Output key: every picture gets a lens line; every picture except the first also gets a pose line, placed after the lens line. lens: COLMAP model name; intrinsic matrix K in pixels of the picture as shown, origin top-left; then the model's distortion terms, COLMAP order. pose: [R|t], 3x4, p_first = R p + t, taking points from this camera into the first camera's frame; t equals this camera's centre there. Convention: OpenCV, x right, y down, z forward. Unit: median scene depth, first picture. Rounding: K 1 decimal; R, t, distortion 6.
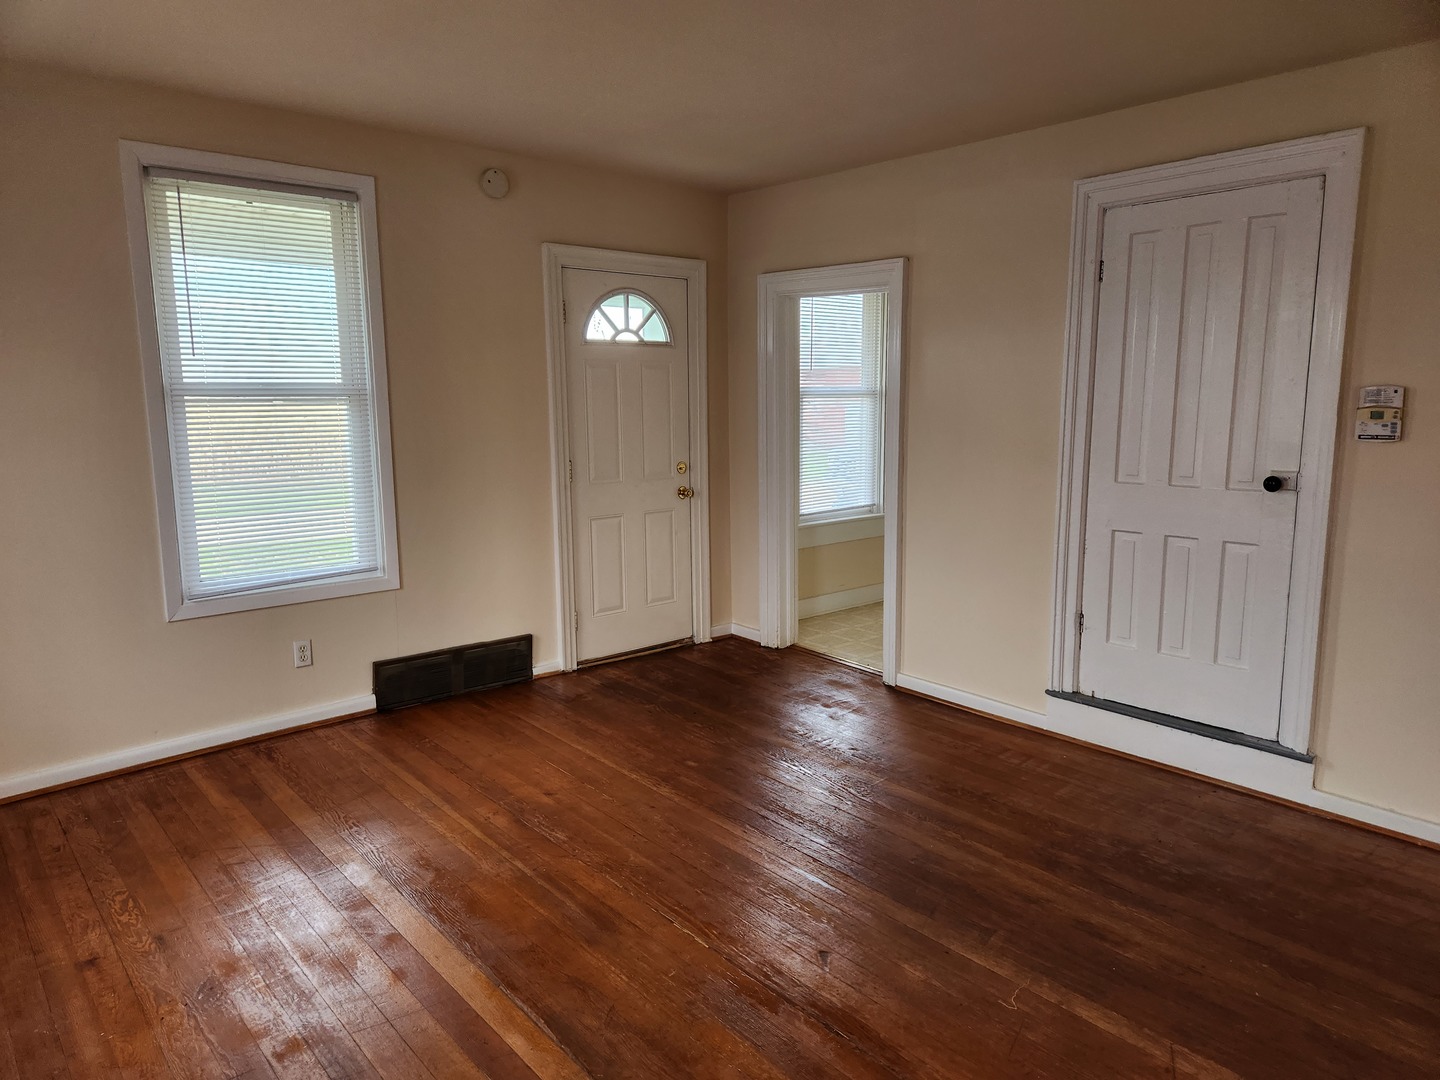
lens RADIAL K [[944.0, 0, 726.2], [0, 944.0, 533.9], [0, 0, 1]] dist [0.079571, -0.057276]
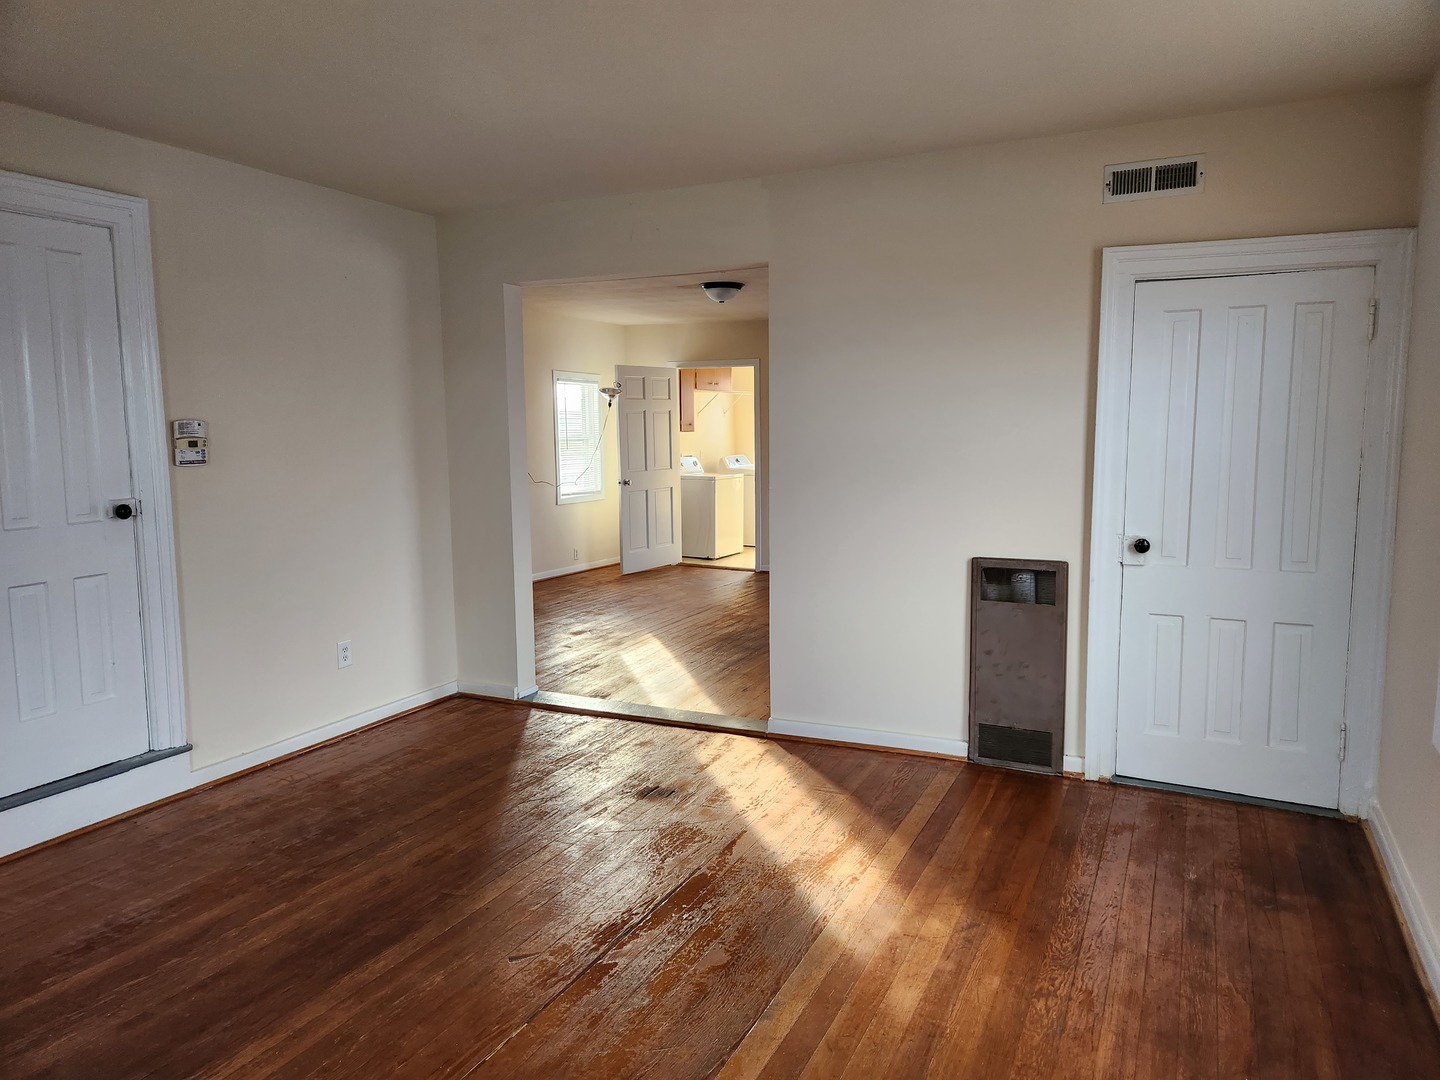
lens RADIAL K [[944.0, 0, 726.2], [0, 944.0, 533.9], [0, 0, 1]] dist [0.079571, -0.057276]
pose [[-0.369775, -0.103194, 0.923373, -0.692545], [0.142308, 0.975797, 0.166041, -0.116803], [-0.918159, 0.192801, -0.346140, 0.816830]]
